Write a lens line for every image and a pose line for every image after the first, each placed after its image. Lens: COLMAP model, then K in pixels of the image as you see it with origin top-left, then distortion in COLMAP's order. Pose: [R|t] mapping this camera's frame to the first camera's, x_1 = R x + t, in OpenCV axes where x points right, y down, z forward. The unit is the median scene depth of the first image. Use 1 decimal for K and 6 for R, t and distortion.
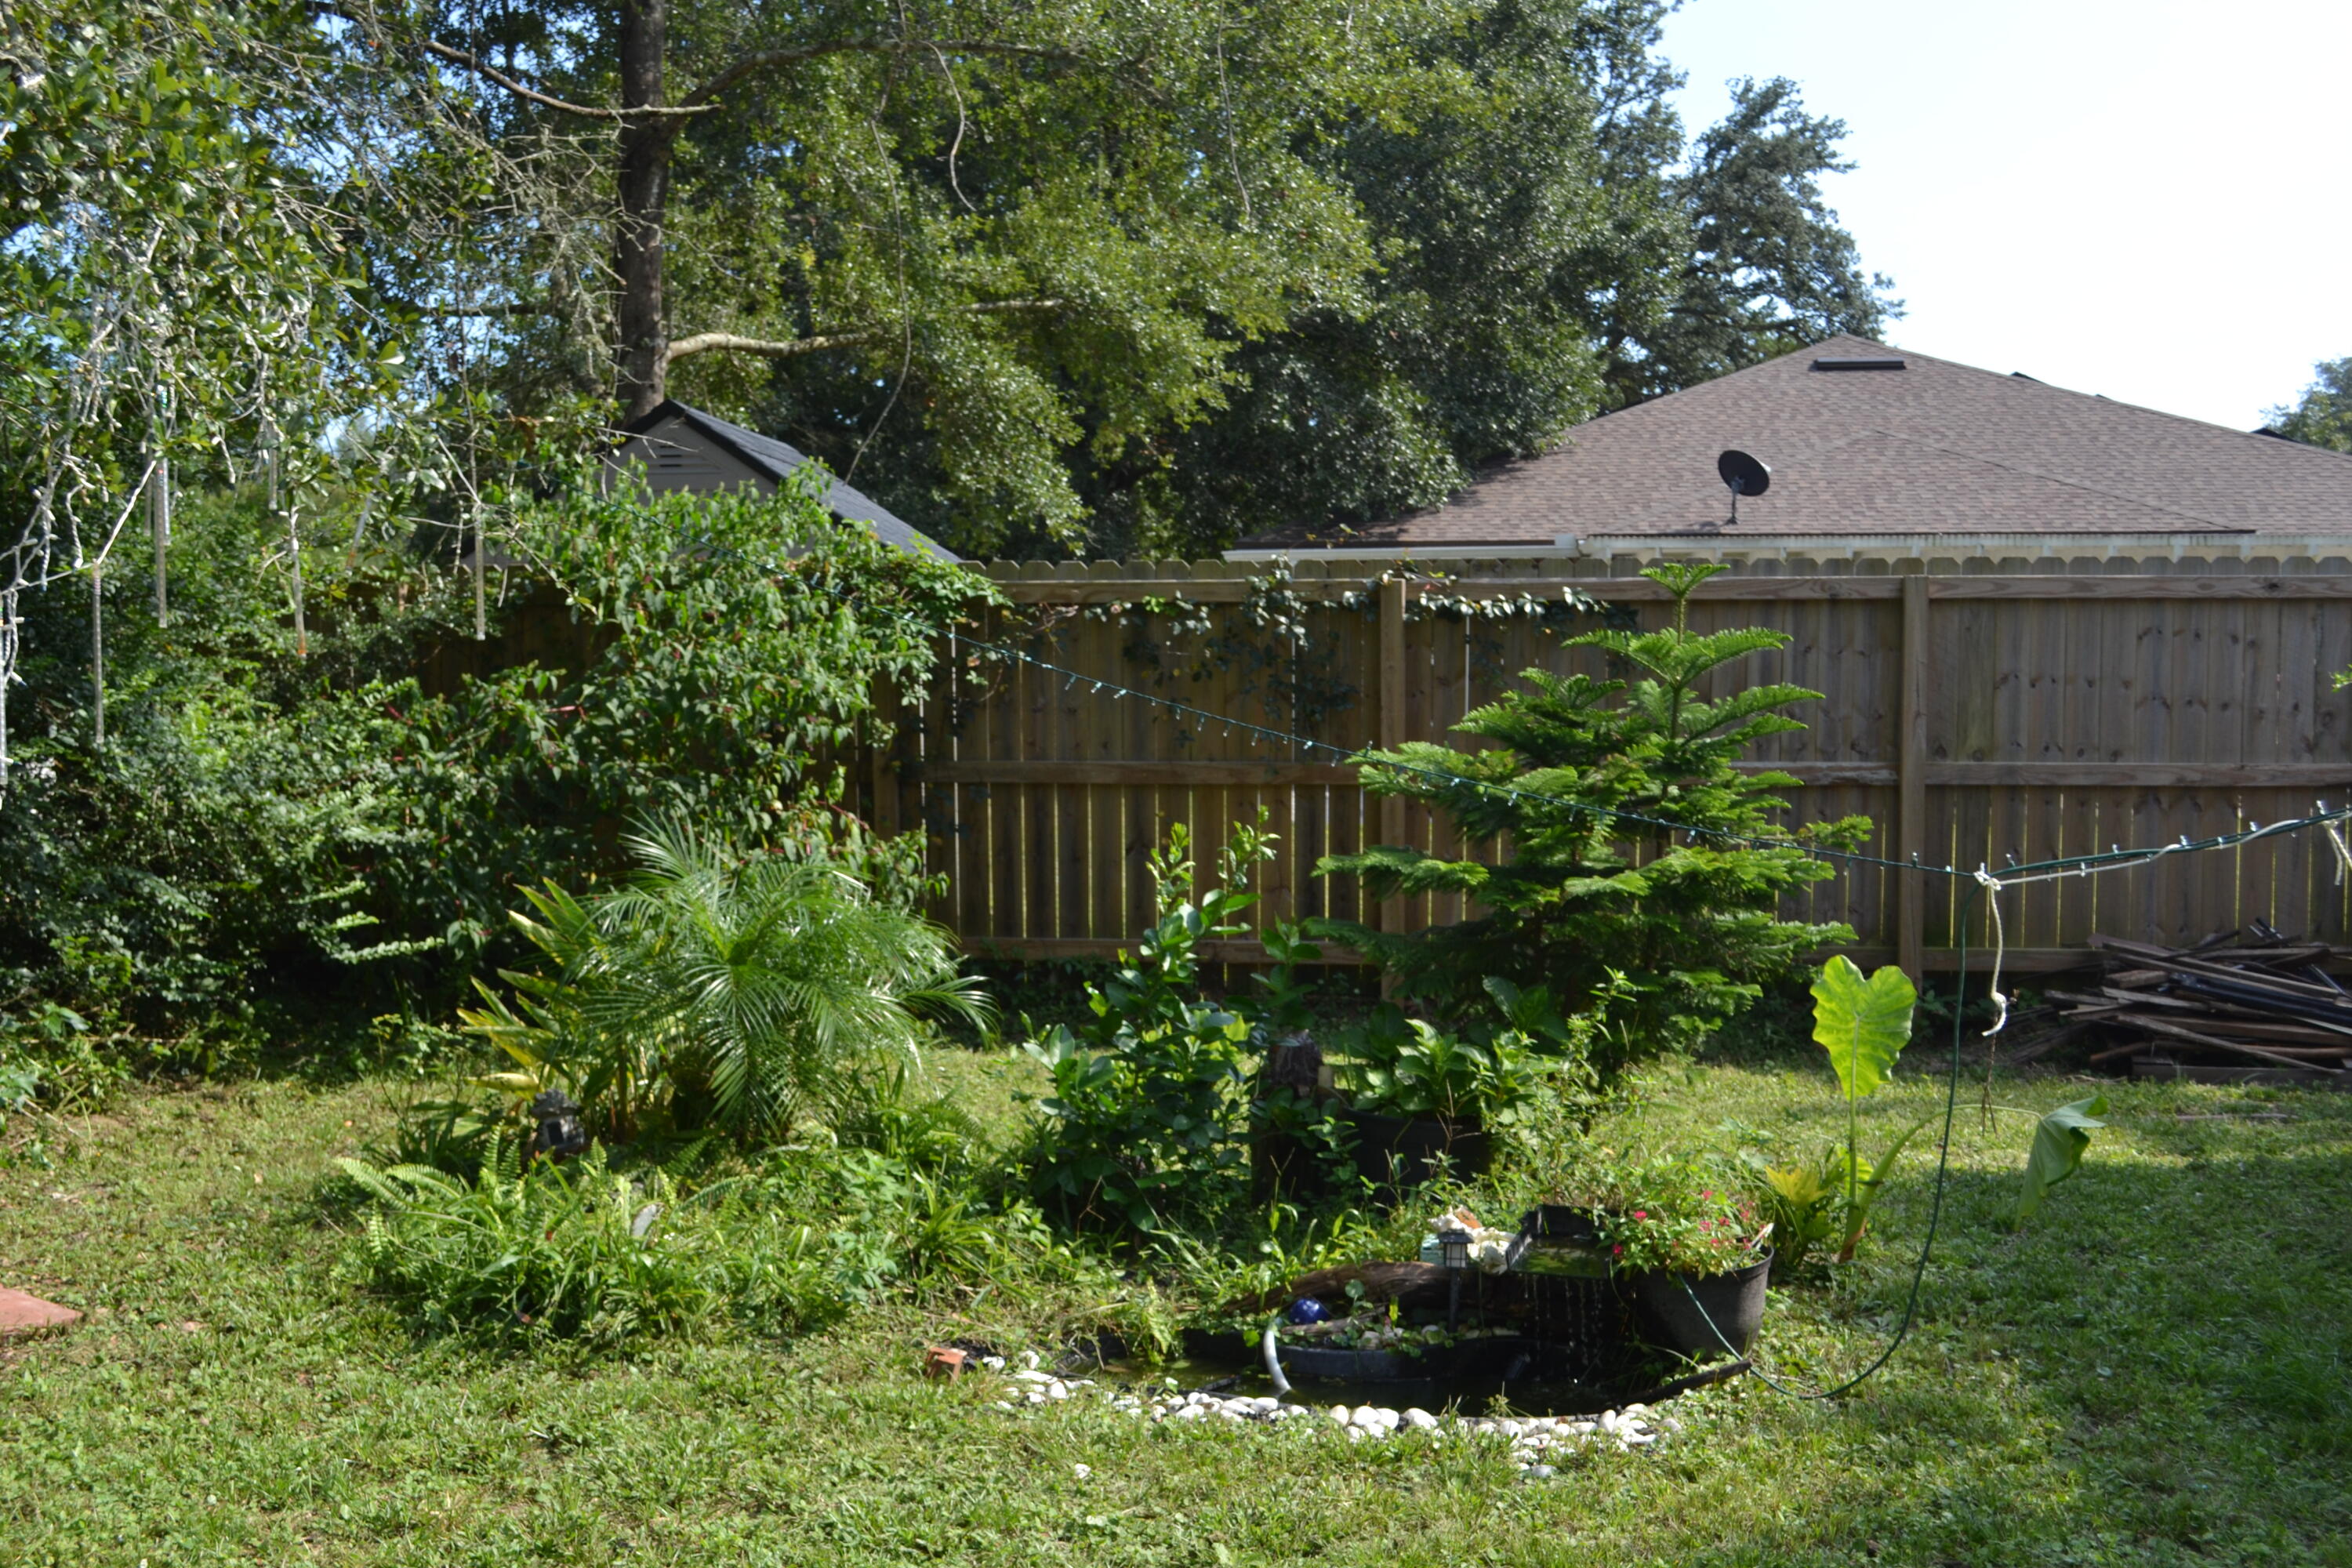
lens RADIAL K [[2629.5, 0, 1169.9], [0, 2629.5, 783.5], [0, 0, 1]] dist [-0.052013, 0.000000]
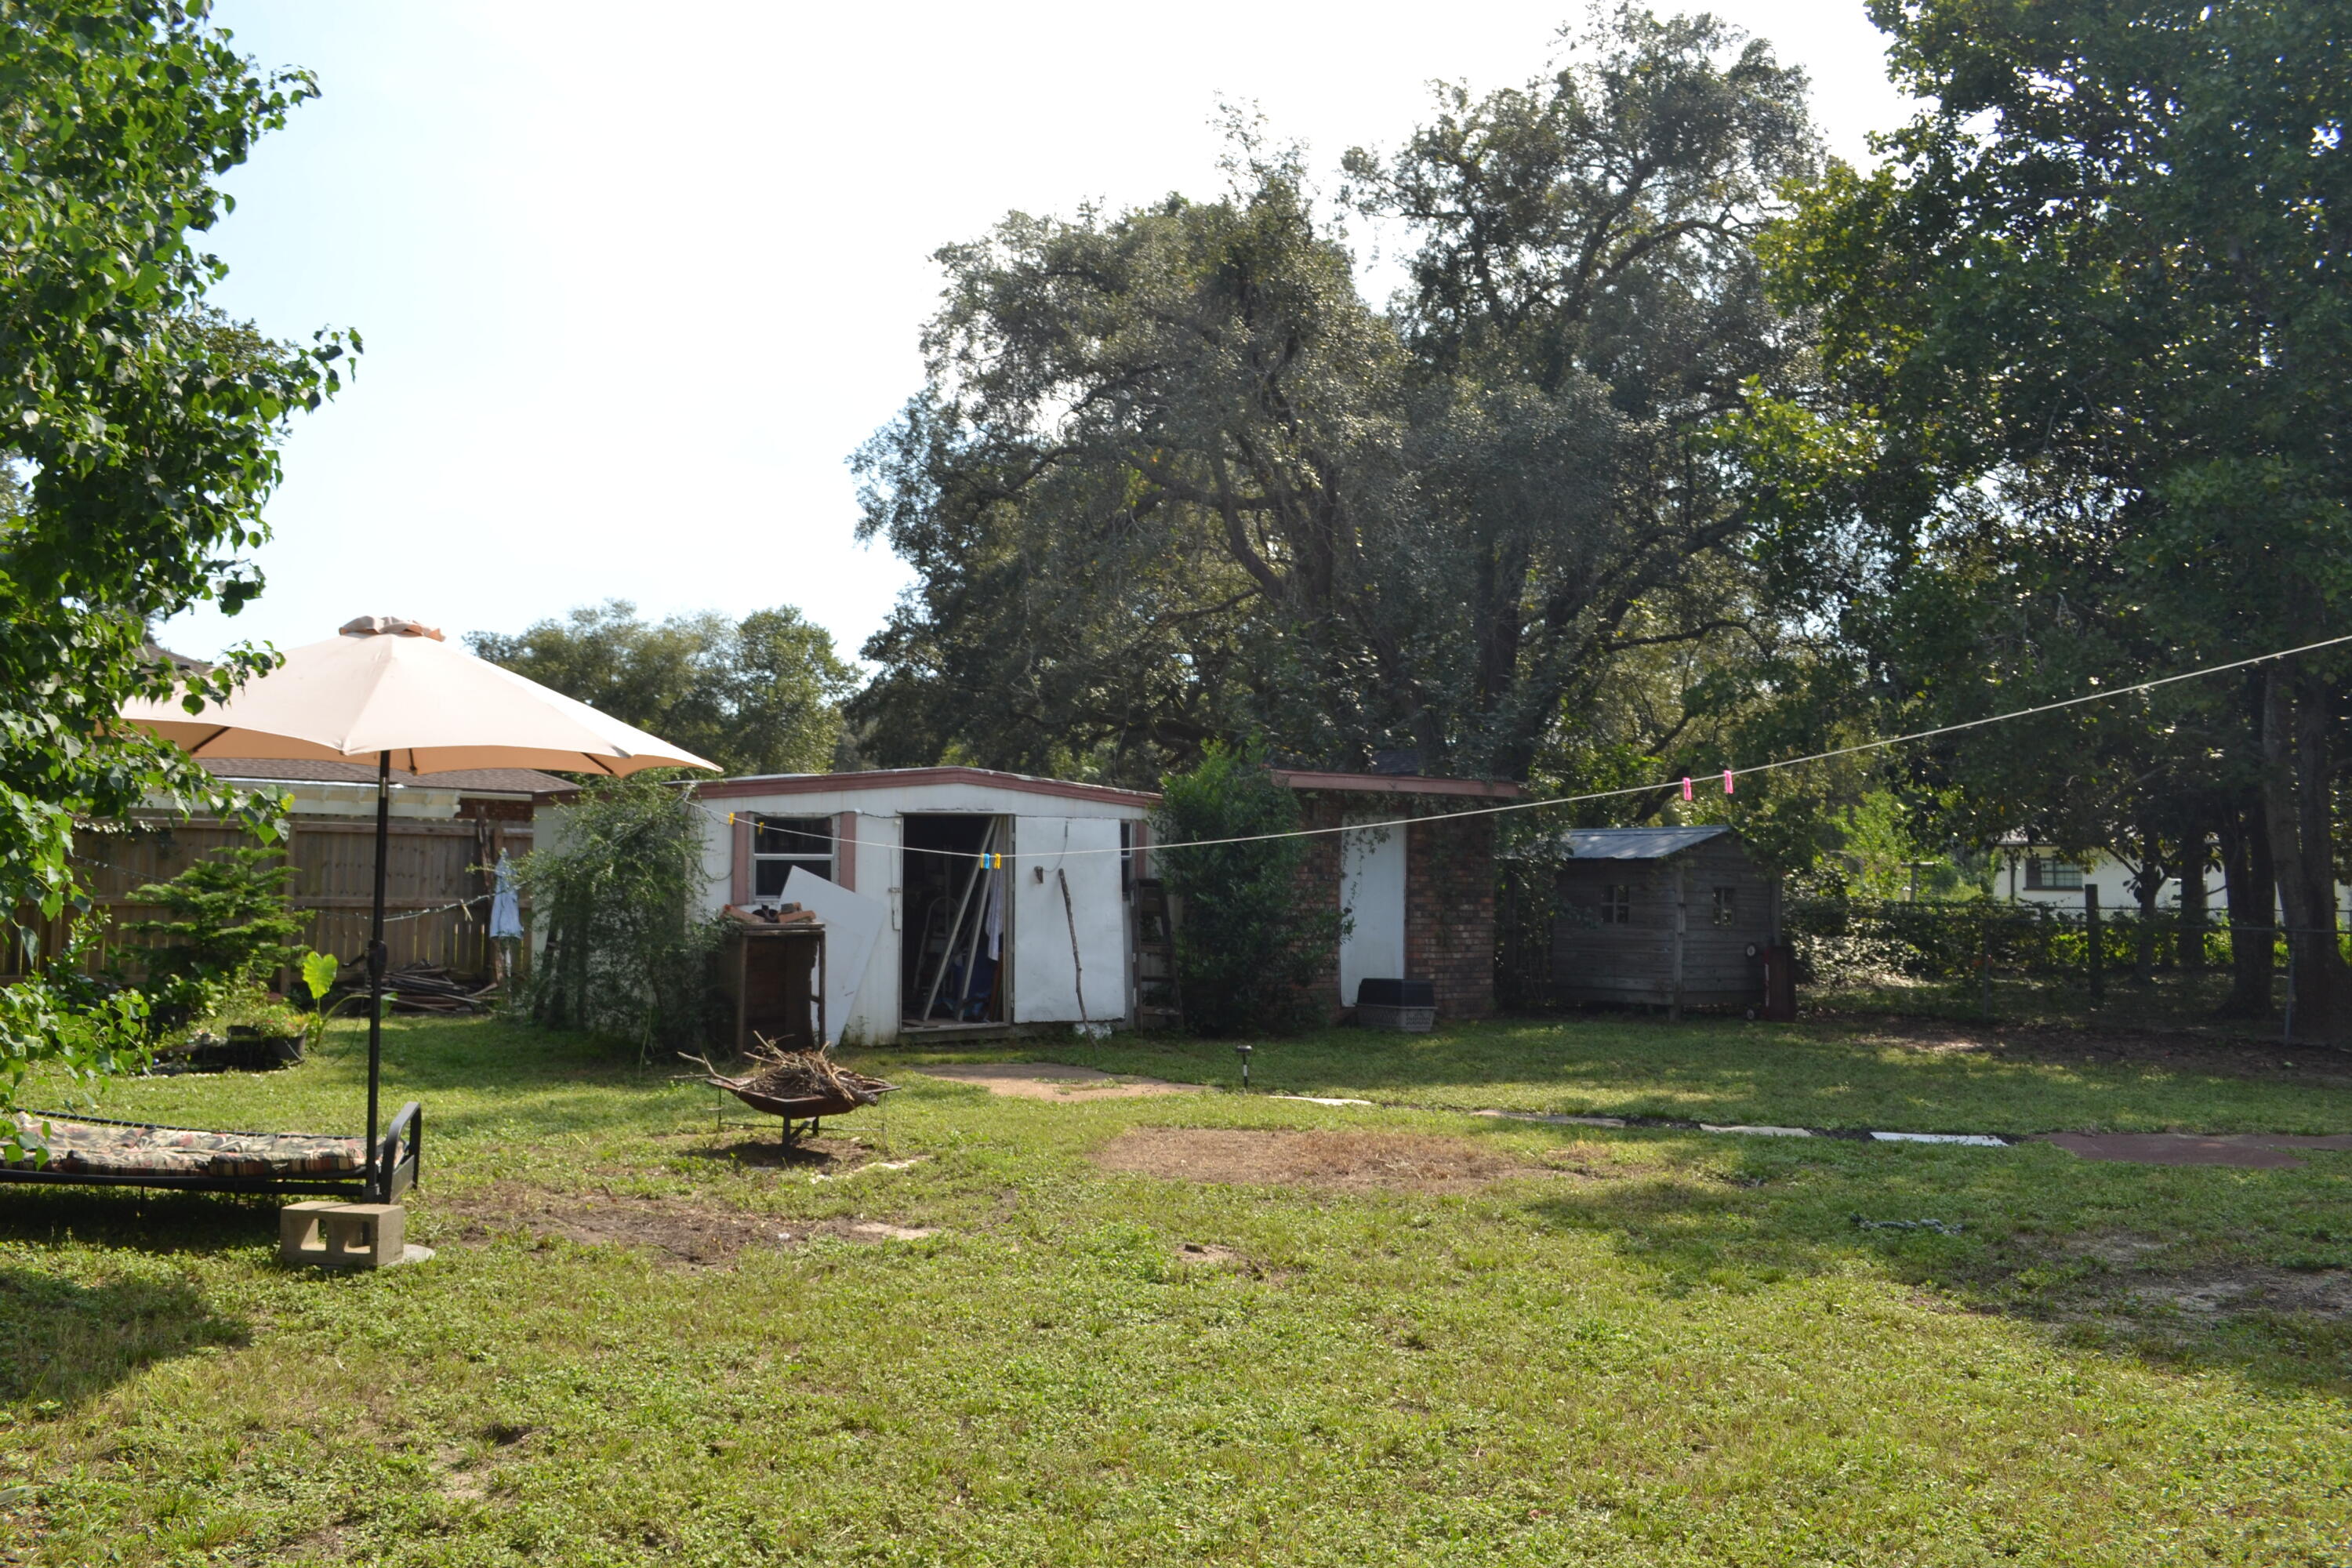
lens RADIAL K [[1868.1, 0, 1168.4], [0, 1868.1, 787.3], [0, 0, 1]] dist [-0.086339, 0.015278]
pose [[0.692143, 0.046879, 0.720237, -0.617744], [0.009550, 0.997206, -0.074085, 0.039329], [-0.721698, 0.058156, 0.689761, -1.259966]]
